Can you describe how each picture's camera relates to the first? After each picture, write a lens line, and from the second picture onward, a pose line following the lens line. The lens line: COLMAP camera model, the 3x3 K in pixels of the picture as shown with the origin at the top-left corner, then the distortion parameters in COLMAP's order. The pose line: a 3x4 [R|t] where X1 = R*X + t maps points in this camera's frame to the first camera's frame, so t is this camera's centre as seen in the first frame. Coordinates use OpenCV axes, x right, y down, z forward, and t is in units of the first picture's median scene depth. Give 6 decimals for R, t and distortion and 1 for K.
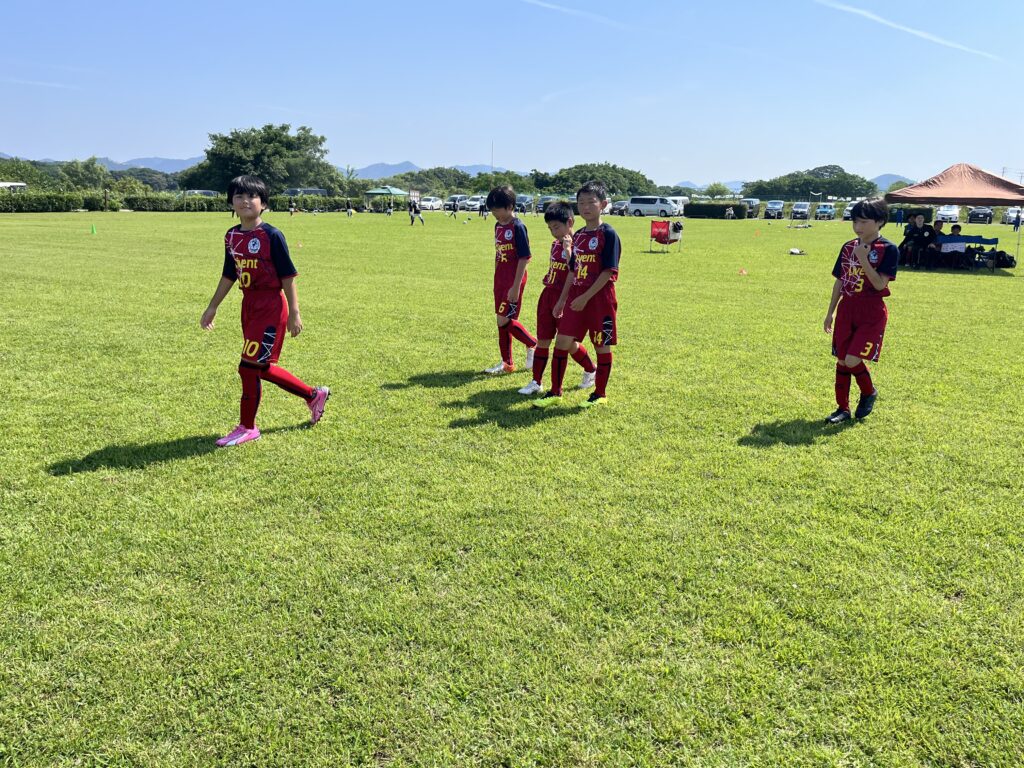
lens RADIAL K [[765.9, 0, 506.8], [0, 765.9, 381.1], [0, 0, 1]] dist [0.061245, -0.081669]
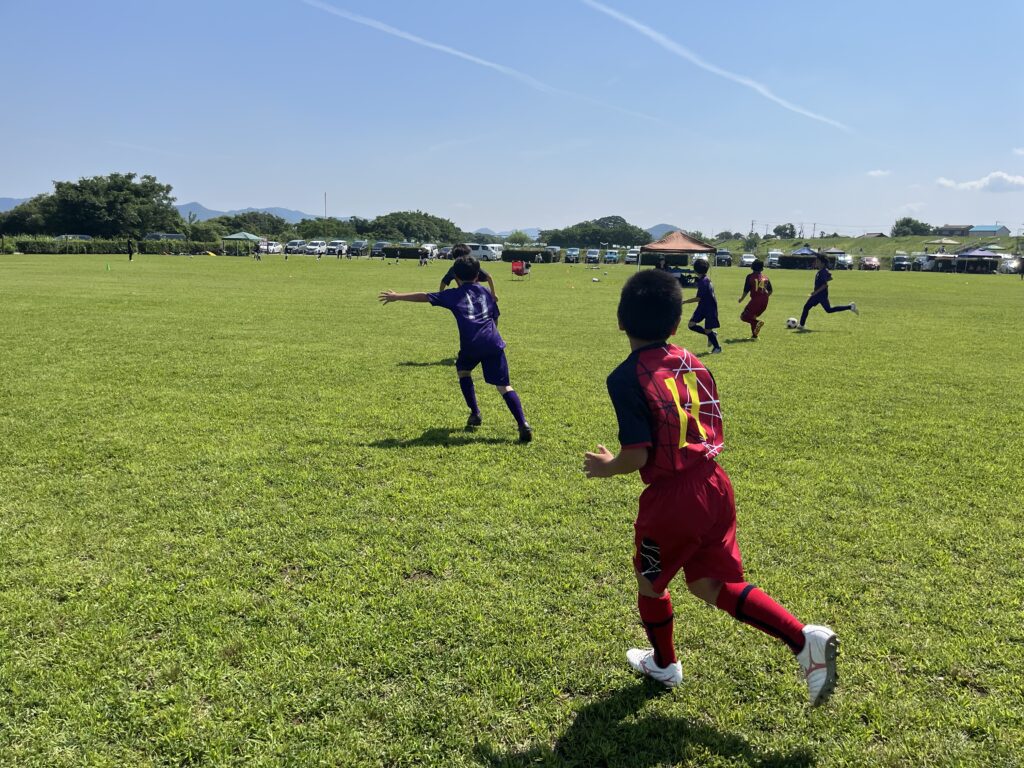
lens RADIAL K [[775.8, 0, 515.1], [0, 775.8, 388.0], [0, 0, 1]] dist [0.041442, -0.023283]
pose [[0.966385, -0.040302, 0.253921, -0.060241], [0.052790, 0.997698, -0.042557, 0.033535], [-0.251622, 0.054531, 0.966288, -0.148359]]
